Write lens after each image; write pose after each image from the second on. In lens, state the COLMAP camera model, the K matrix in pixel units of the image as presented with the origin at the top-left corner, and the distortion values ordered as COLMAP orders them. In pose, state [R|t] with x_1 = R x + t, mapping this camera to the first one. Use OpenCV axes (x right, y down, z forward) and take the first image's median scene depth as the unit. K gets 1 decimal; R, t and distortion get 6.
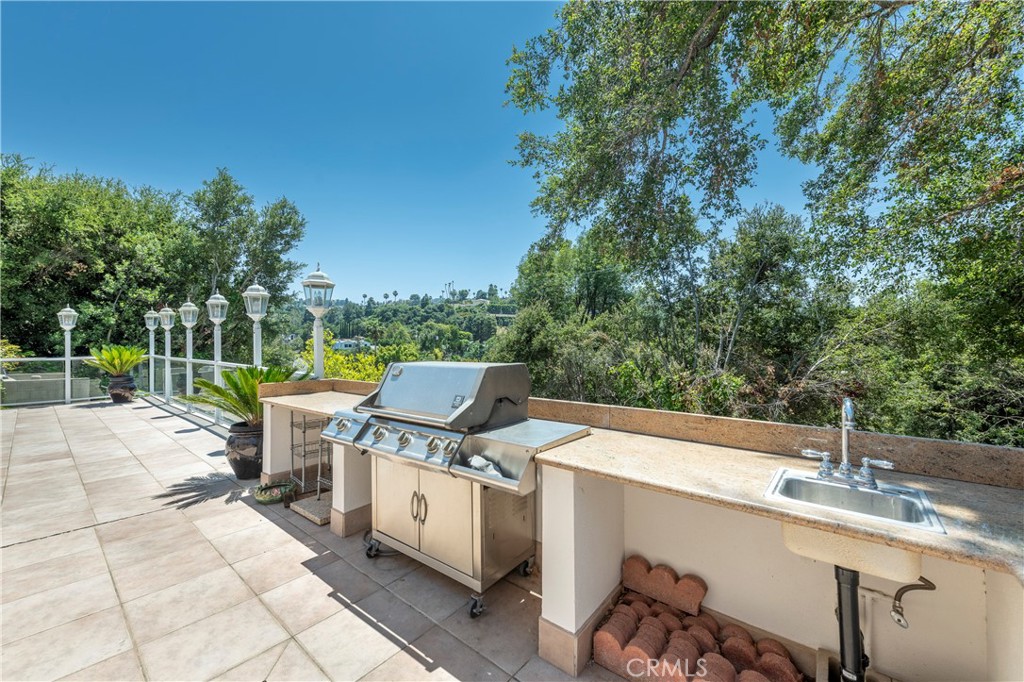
lens RADIAL K [[398.4, 0, 507.3], [0, 398.4, 341.5], [0, 0, 1]] dist [0.002216, 0.000034]
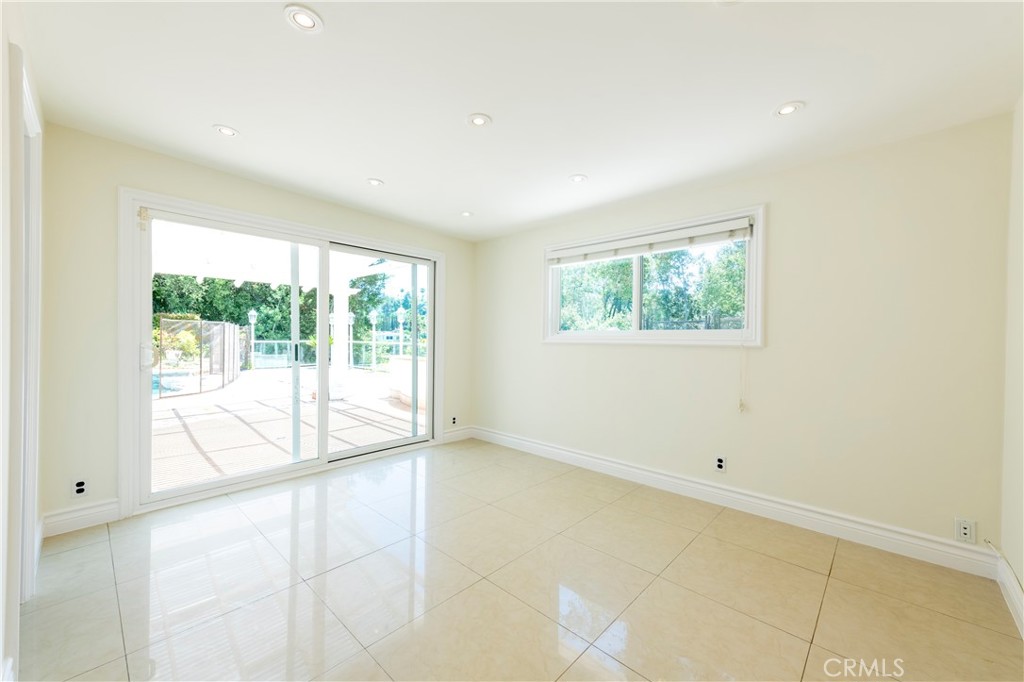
lens RADIAL K [[398.4, 0, 509.6], [0, 398.4, 336.8], [0, 0, 1]] dist [0.002216, 0.000034]
pose [[0.997640, 0.008417, -0.068138, -0.033976], [-0.008099, 0.999955, 0.004937, 0.003316], [0.068176, -0.004374, 0.997664, -0.379694]]
